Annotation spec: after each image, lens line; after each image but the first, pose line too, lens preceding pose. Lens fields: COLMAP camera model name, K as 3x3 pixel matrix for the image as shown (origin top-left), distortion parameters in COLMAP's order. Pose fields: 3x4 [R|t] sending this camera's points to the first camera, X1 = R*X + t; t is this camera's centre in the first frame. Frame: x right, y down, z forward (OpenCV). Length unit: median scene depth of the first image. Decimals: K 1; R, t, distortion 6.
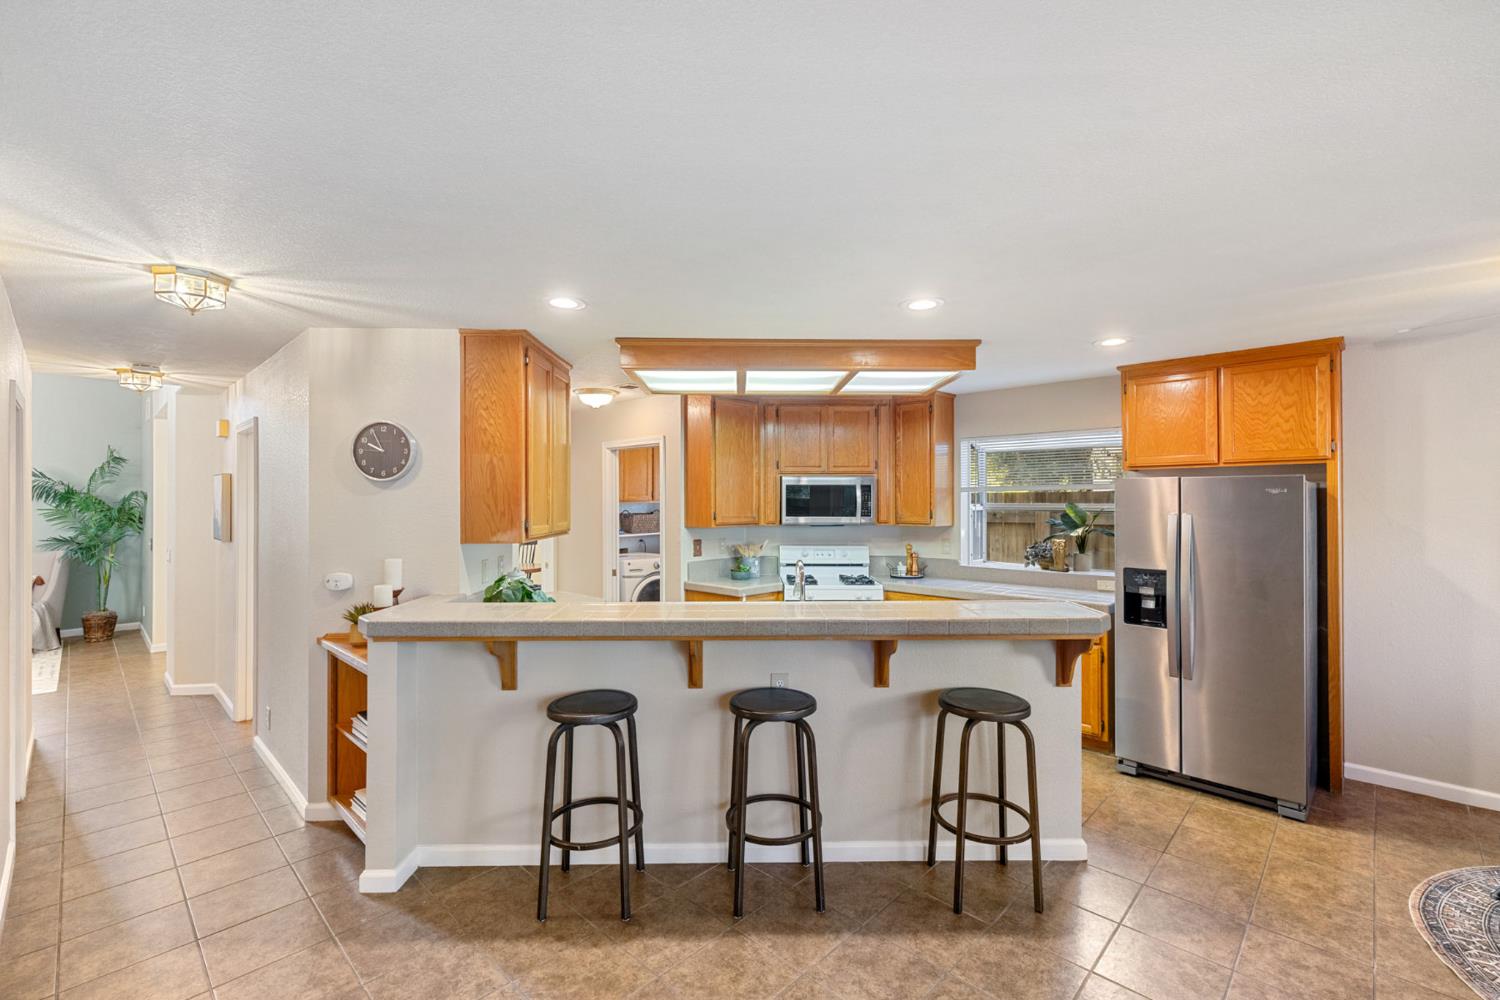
lens RADIAL K [[649.2, 0, 758.1], [0, 649.2, 499.5], [0, 0, 1]] dist [0.000260, 0.001479]
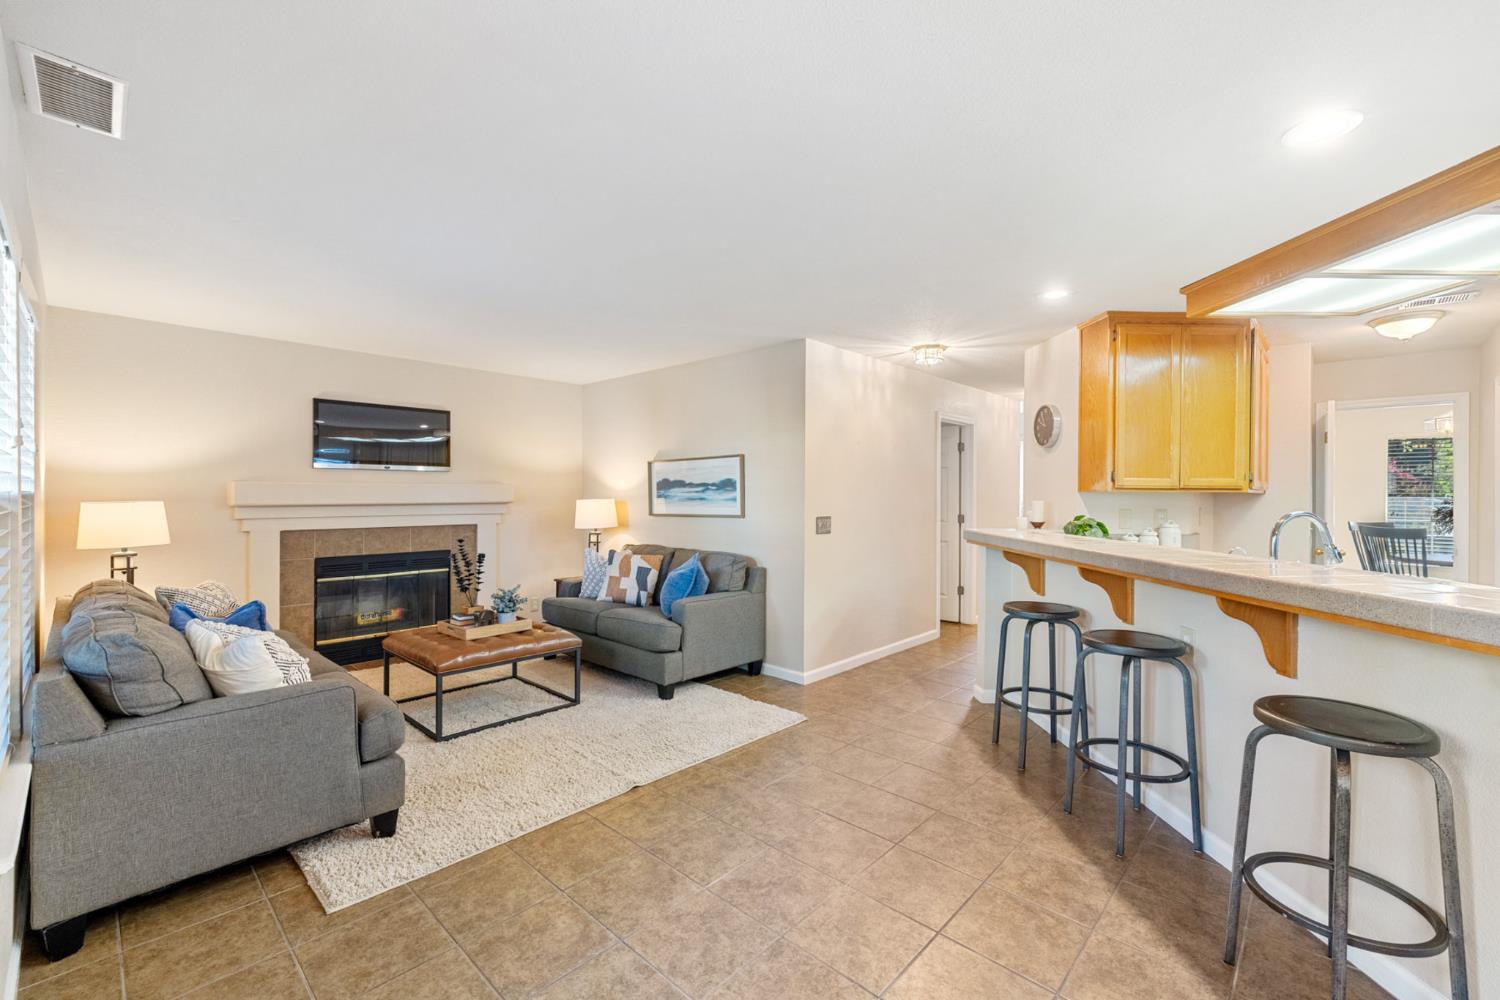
lens RADIAL K [[649.2, 0, 740.0], [0, 649.2, 493.1], [0, 0, 1]] dist [0.000260, 0.001479]
pose [[-0.012234, 0.002041, -0.999923, 0.741094], [-0.009852, 0.999949, 0.002161, 0.065648], [0.999877, 0.009877, -0.012213, 0.302602]]
